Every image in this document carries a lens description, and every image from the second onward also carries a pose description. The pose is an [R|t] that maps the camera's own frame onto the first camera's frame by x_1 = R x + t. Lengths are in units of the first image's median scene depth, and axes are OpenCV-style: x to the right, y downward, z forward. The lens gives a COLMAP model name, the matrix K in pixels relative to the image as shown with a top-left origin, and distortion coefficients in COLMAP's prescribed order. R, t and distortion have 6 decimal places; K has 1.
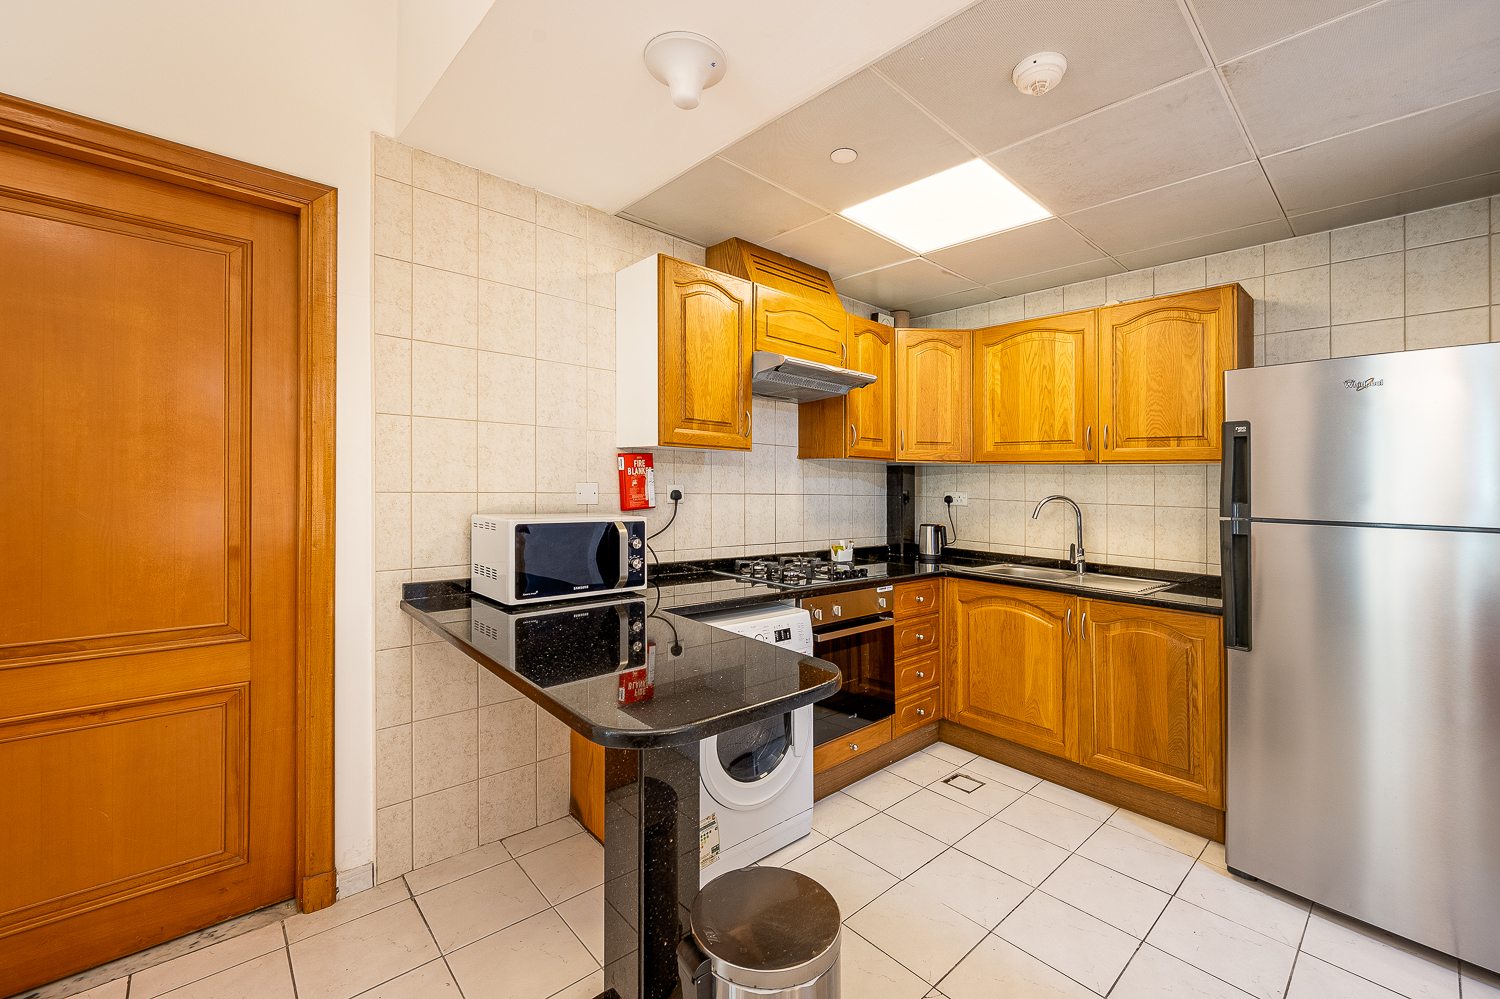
lens RADIAL K [[621.1, 0, 722.6], [0, 621.1, 474.6], [0, 0, 1]] dist [-0.000822, -0.000226]
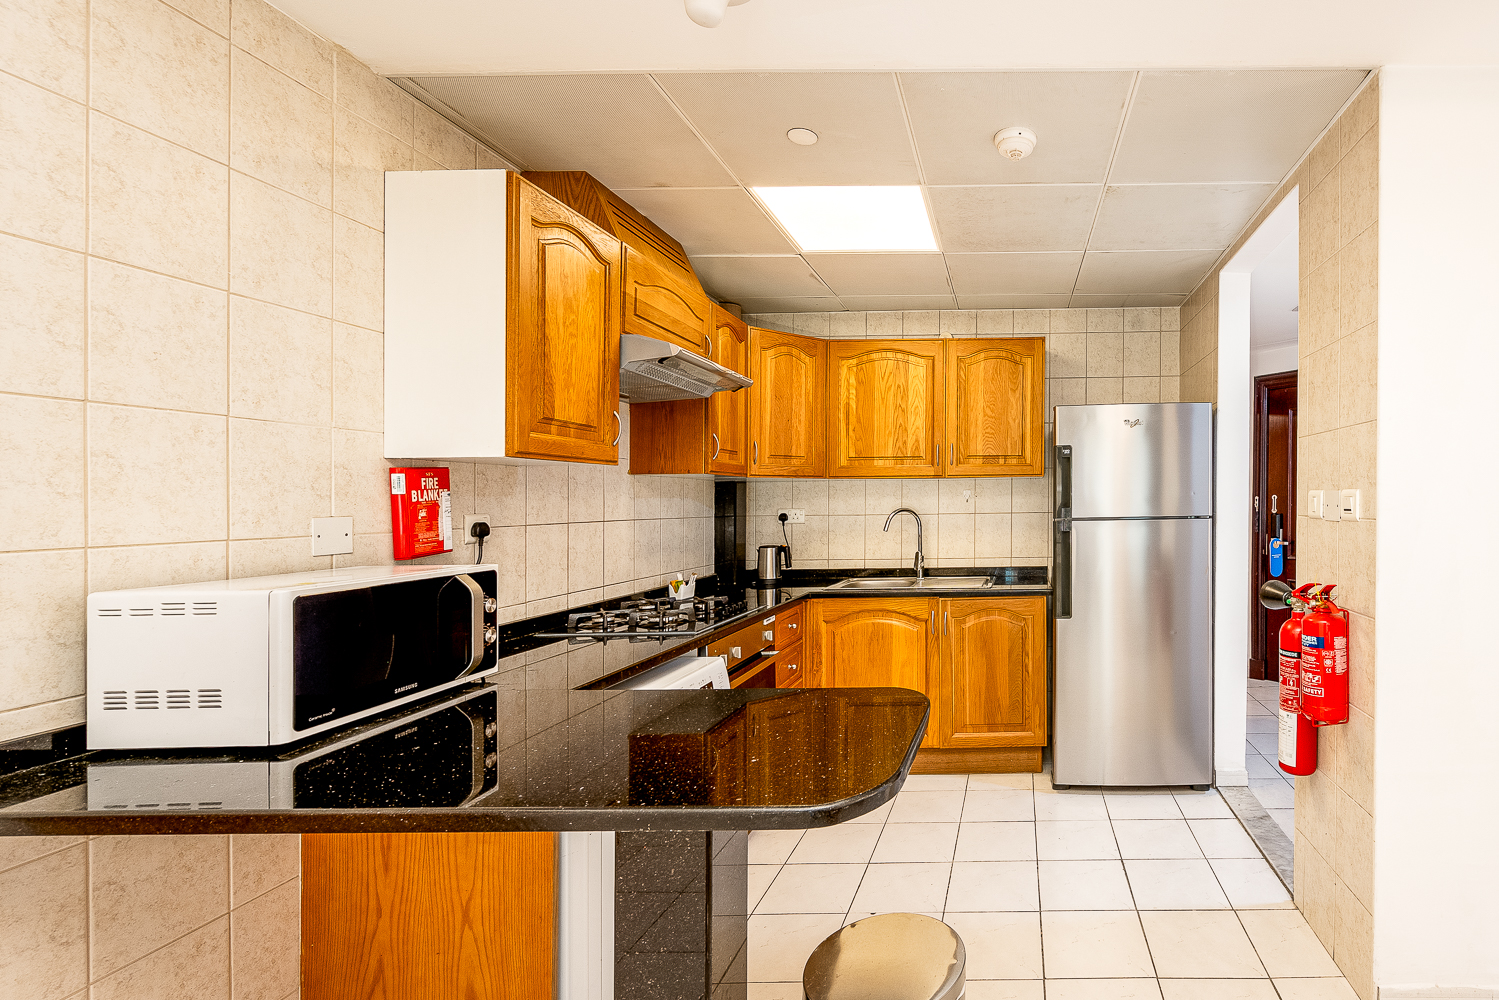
lens RADIAL K [[699.6, 0, 1019.2], [0, 699.6, 503.2], [0, 0, 1]] dist [-0.002883, 0.000077]
pose [[0.656665, -0.034803, 0.753379, -0.269294], [0.019862, 0.999386, 0.028856, -0.006153], [-0.753921, -0.003985, 0.656953, 0.072431]]
